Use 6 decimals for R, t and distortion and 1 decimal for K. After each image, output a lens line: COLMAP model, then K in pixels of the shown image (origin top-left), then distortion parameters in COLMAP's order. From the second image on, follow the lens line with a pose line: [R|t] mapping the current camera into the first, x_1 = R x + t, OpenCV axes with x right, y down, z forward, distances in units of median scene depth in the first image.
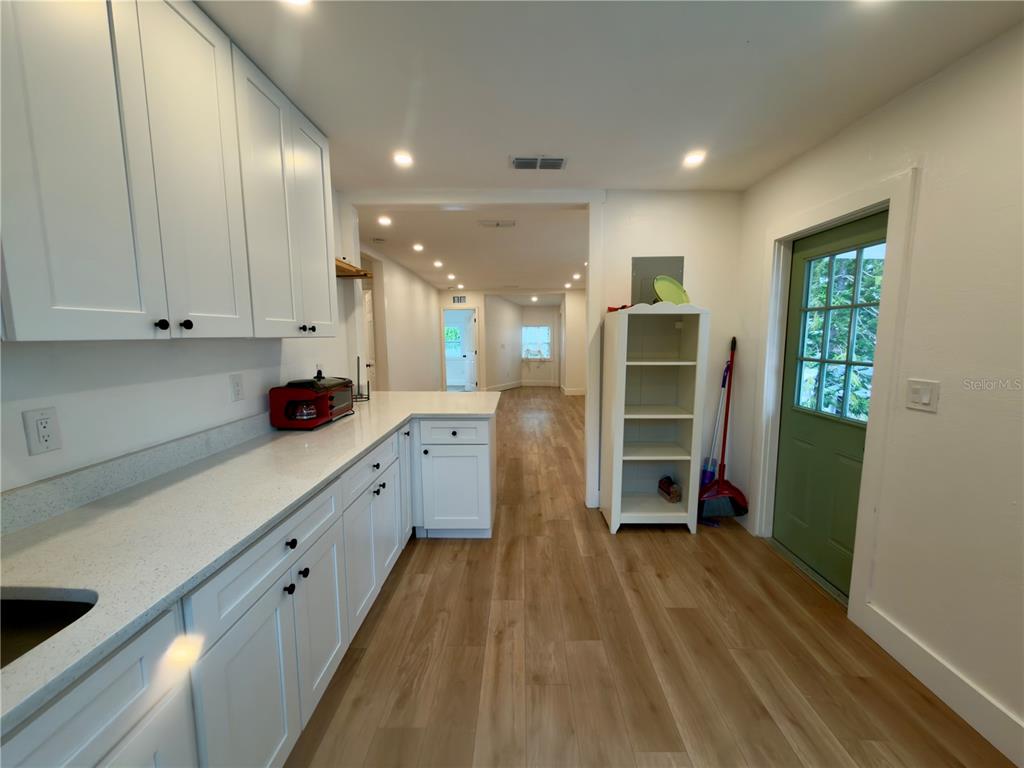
lens RADIAL K [[409.0, 0, 515.0], [0, 409.0, 385.3], [0, 0, 1]] dist [0.001400, 0.000040]
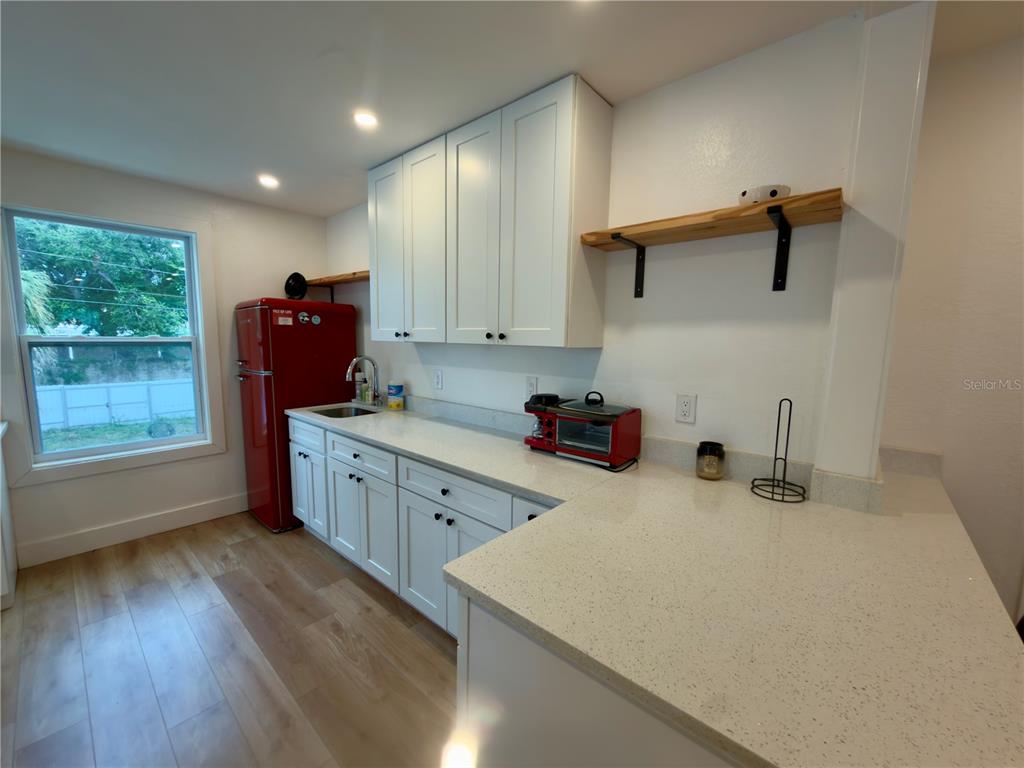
lens RADIAL K [[407.5, 0, 512.5], [0, 407.5, 384.8], [0, 0, 1]] dist [-0.000381, -0.000087]
pose [[-0.647346, 0.080768, -0.757905, 0.174900], [-0.107985, 0.974621, 0.196096, -0.176274], [0.754508, 0.208784, -0.622195, 1.328742]]
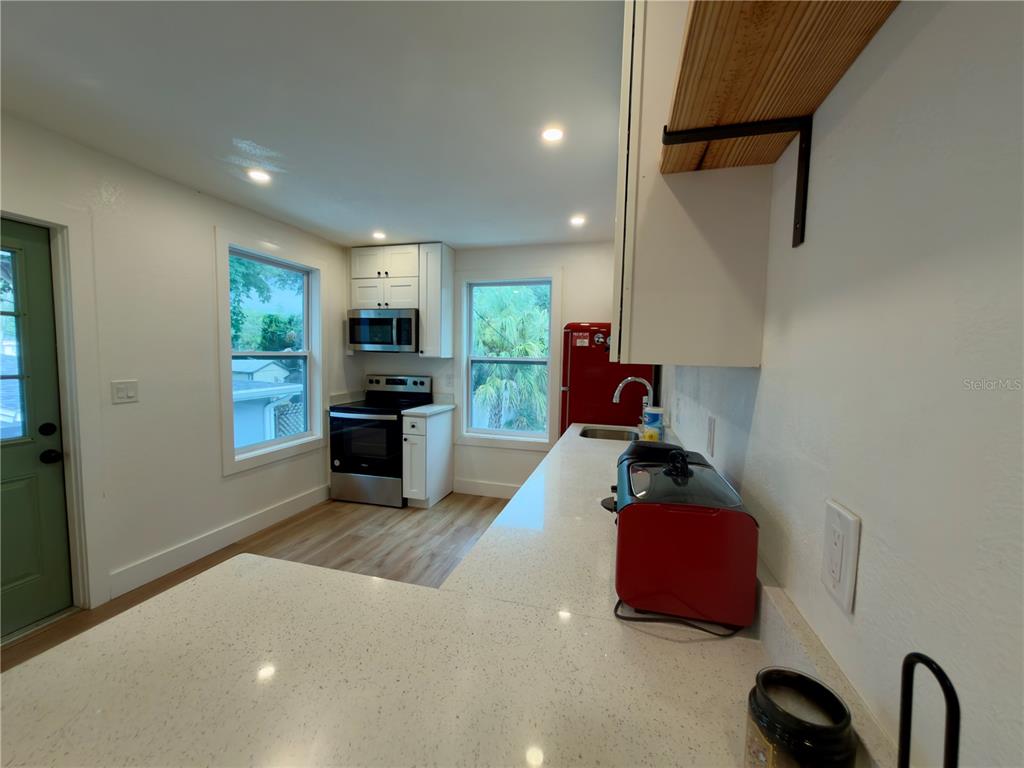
lens RADIAL K [[408.7, 0, 512.0], [0, 408.7, 384.0], [0, 0, 1]] dist [-0.001619, -0.000067]
pose [[-0.967888, -0.035911, 0.248803, -0.419417], [0.011386, 0.982465, 0.186099, -0.168284], [-0.251124, 0.182956, -0.950507, 1.368857]]
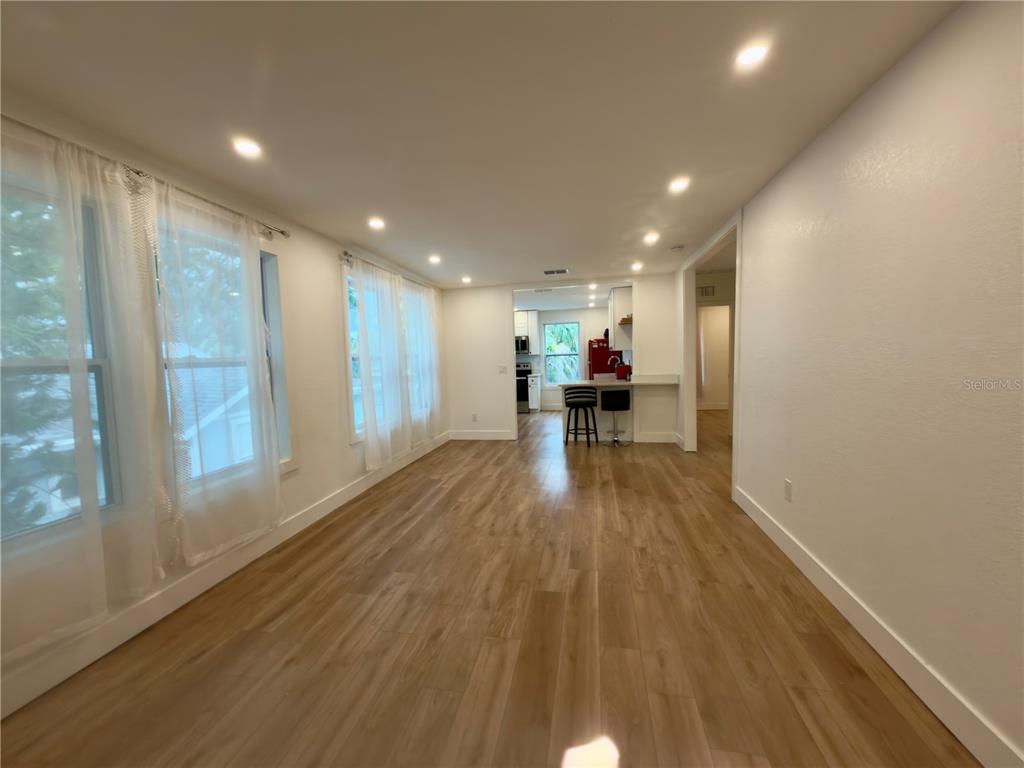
lens RADIAL K [[404.8, 0, 508.3], [0, 404.8, 380.0], [0, 0, 1]] dist [0.001550, 0.000447]
pose [[-0.981758, 0.025404, 0.188432, -0.216288], [0.059607, 0.982197, 0.178145, -0.460894], [-0.180552, 0.186127, -0.965794, 3.872675]]
